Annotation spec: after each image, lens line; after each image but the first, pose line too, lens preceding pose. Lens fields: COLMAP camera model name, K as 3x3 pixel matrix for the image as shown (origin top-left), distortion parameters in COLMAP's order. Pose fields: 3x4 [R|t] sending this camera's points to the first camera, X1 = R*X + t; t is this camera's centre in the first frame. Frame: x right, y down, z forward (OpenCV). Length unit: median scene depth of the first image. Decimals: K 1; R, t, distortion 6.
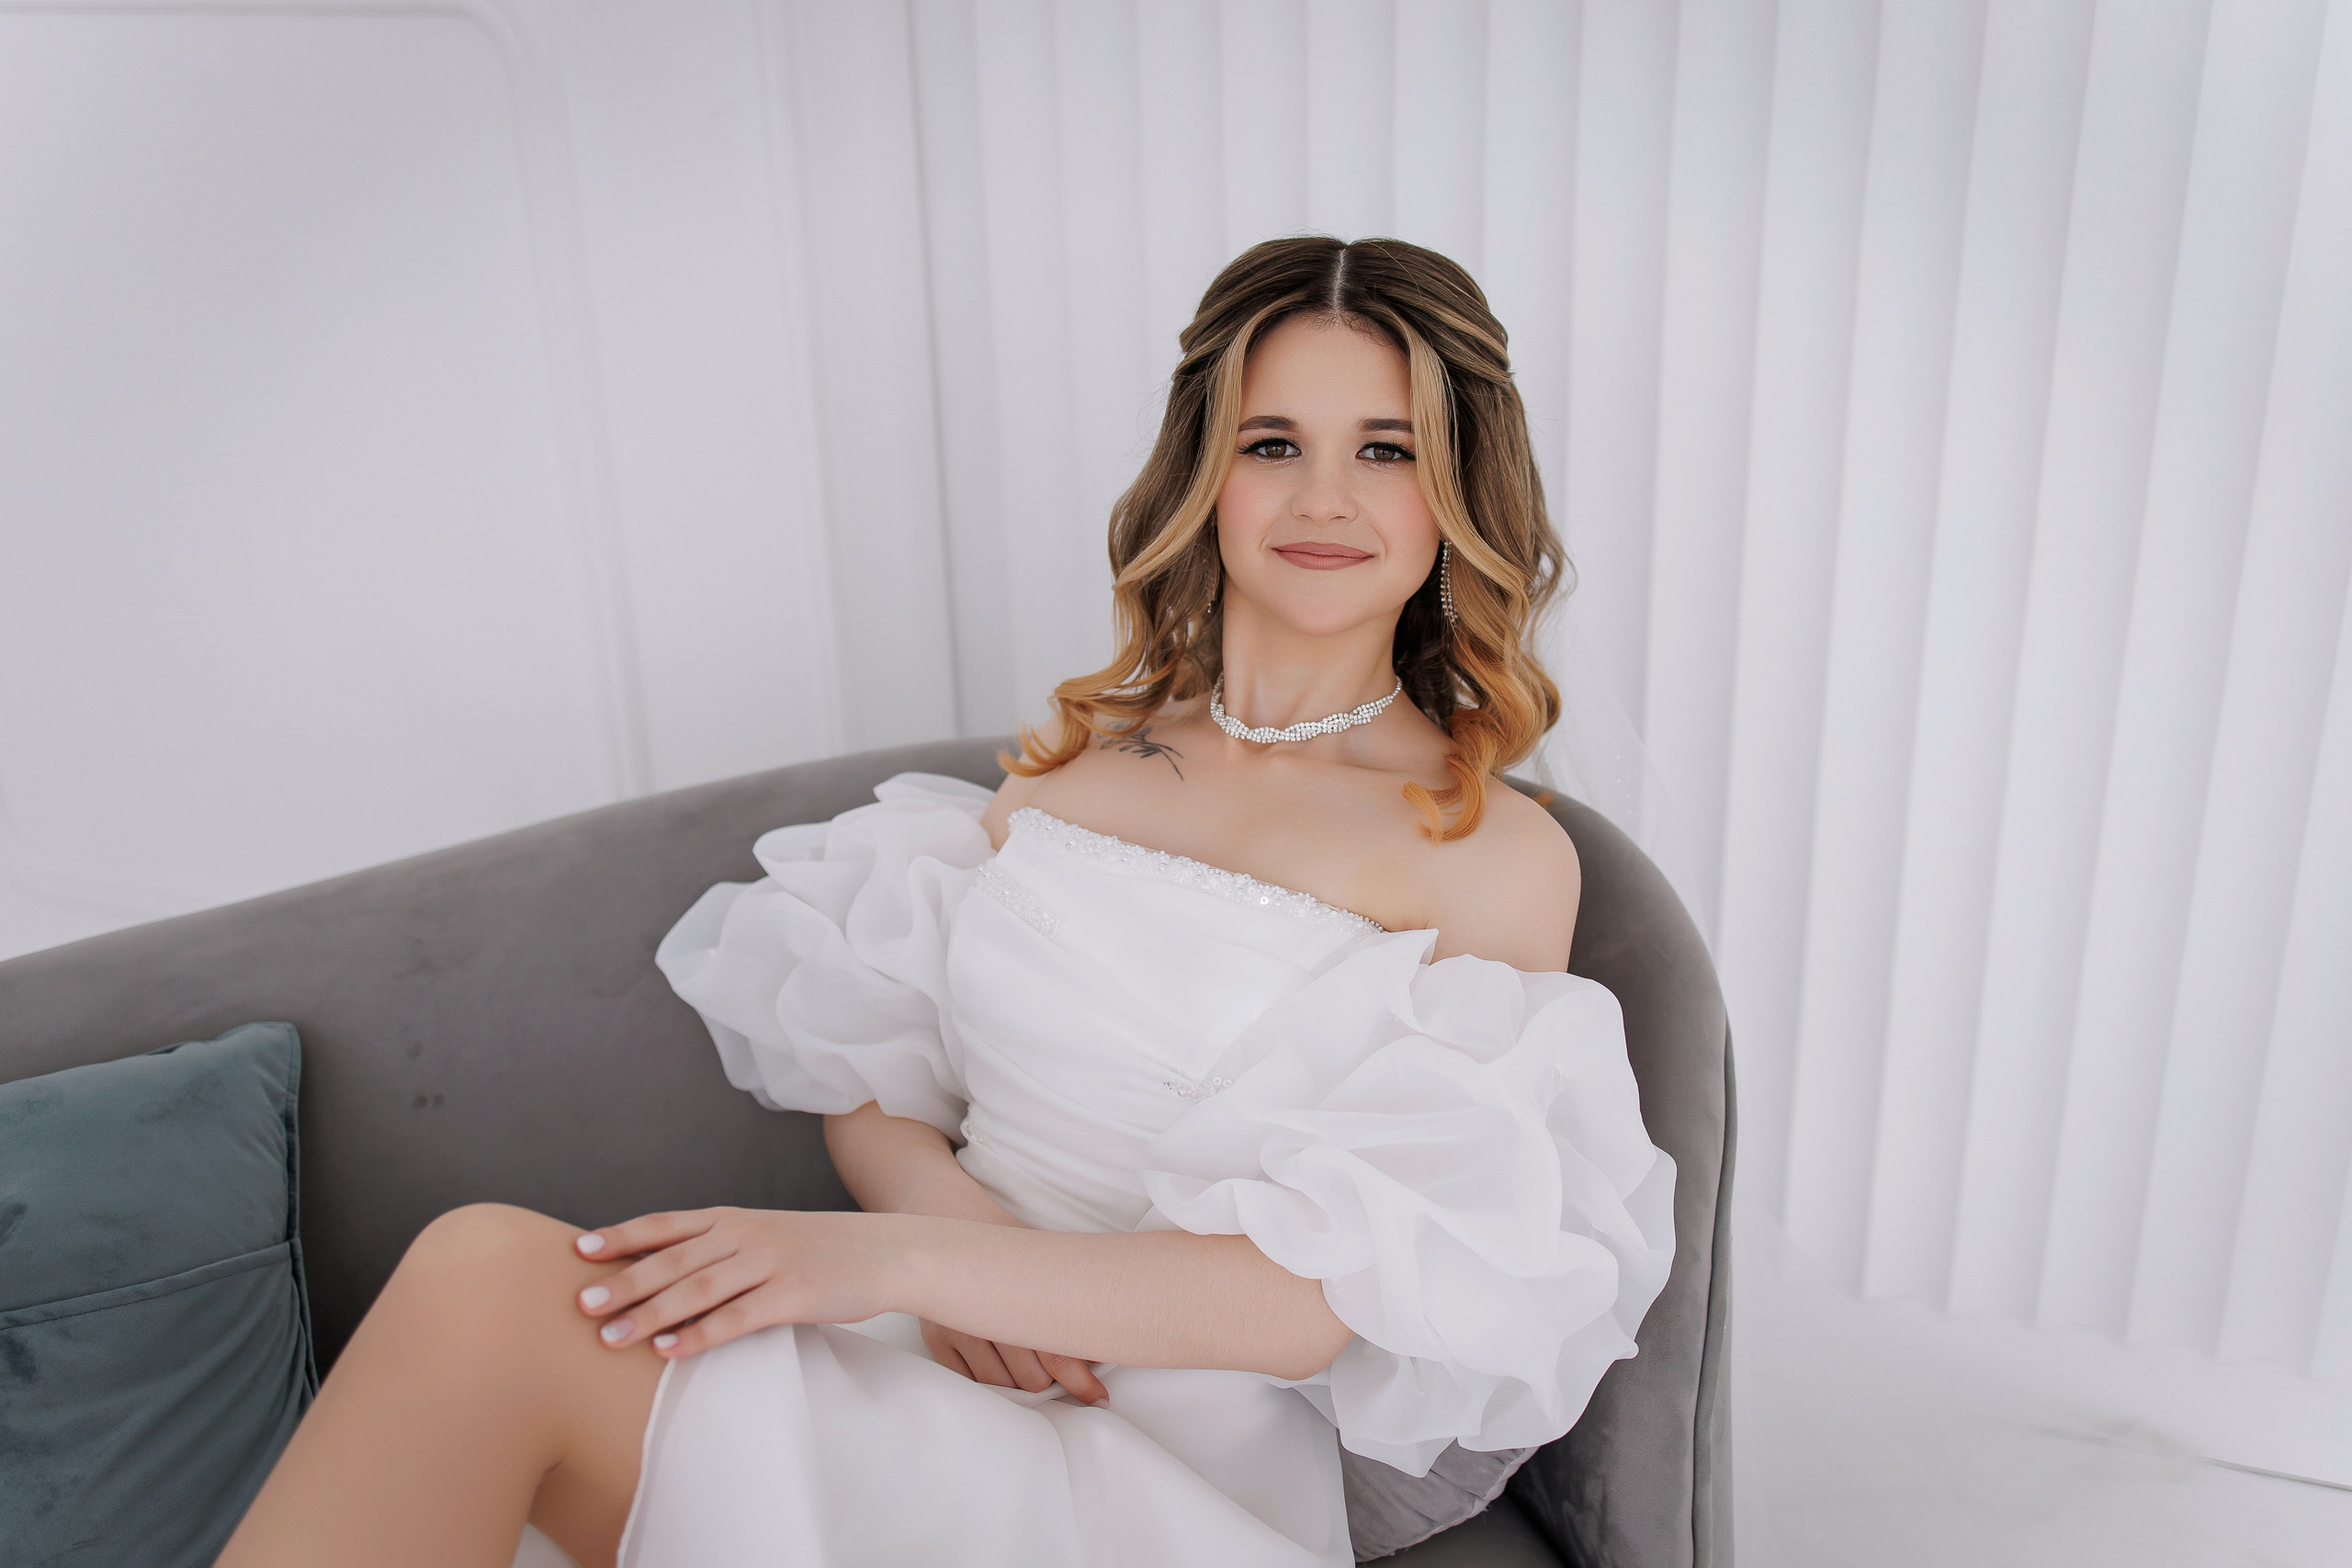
lens RADIAL K [[2354.8, 0, 1176.0], [0, 2354.8, 784.0], [0, 0, 1]] dist [-0.000673, -0.001540]
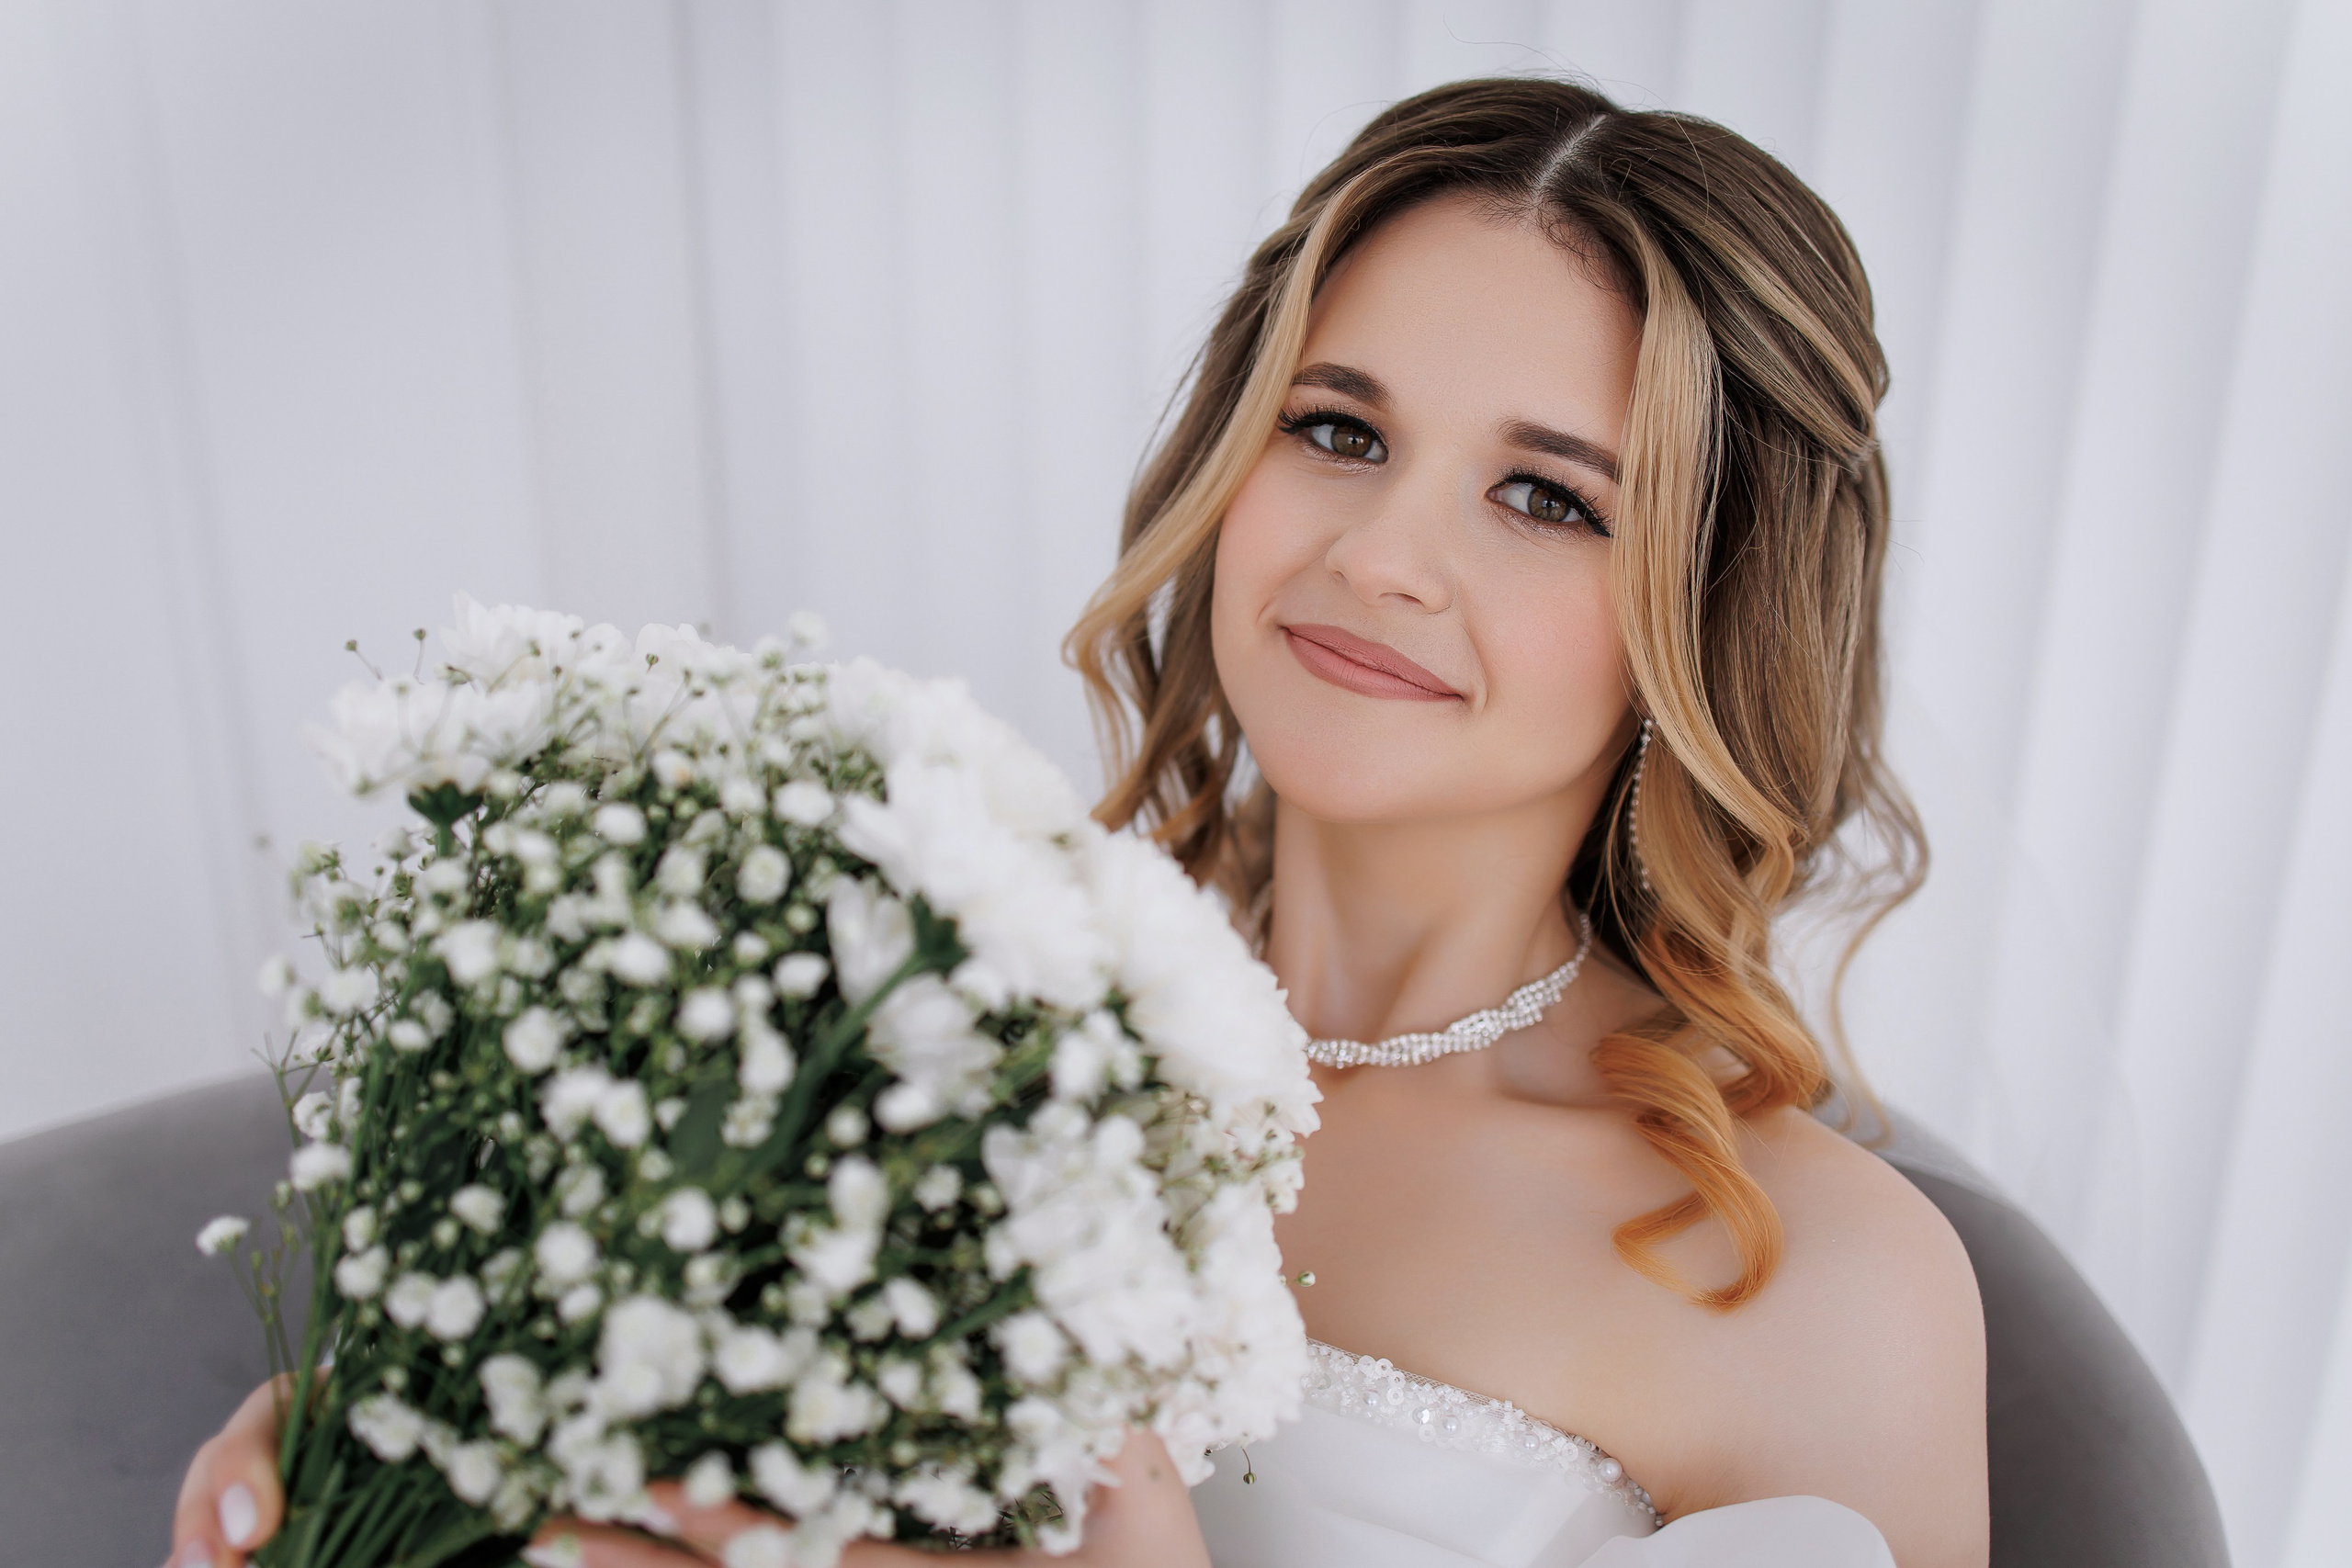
lens RADIAL K [[2354.8, 0, 1176.0], [0, 2354.8, 784.0], [0, 0, 1]] dist [-0.000673, -0.001540]
pose [[0.940003, 0.298169, -0.165799, 0.113983], [-0.303984, 0.952622, -0.010271, -0.055458], [0.154881, 0.060055, 0.986106, 0.502027]]
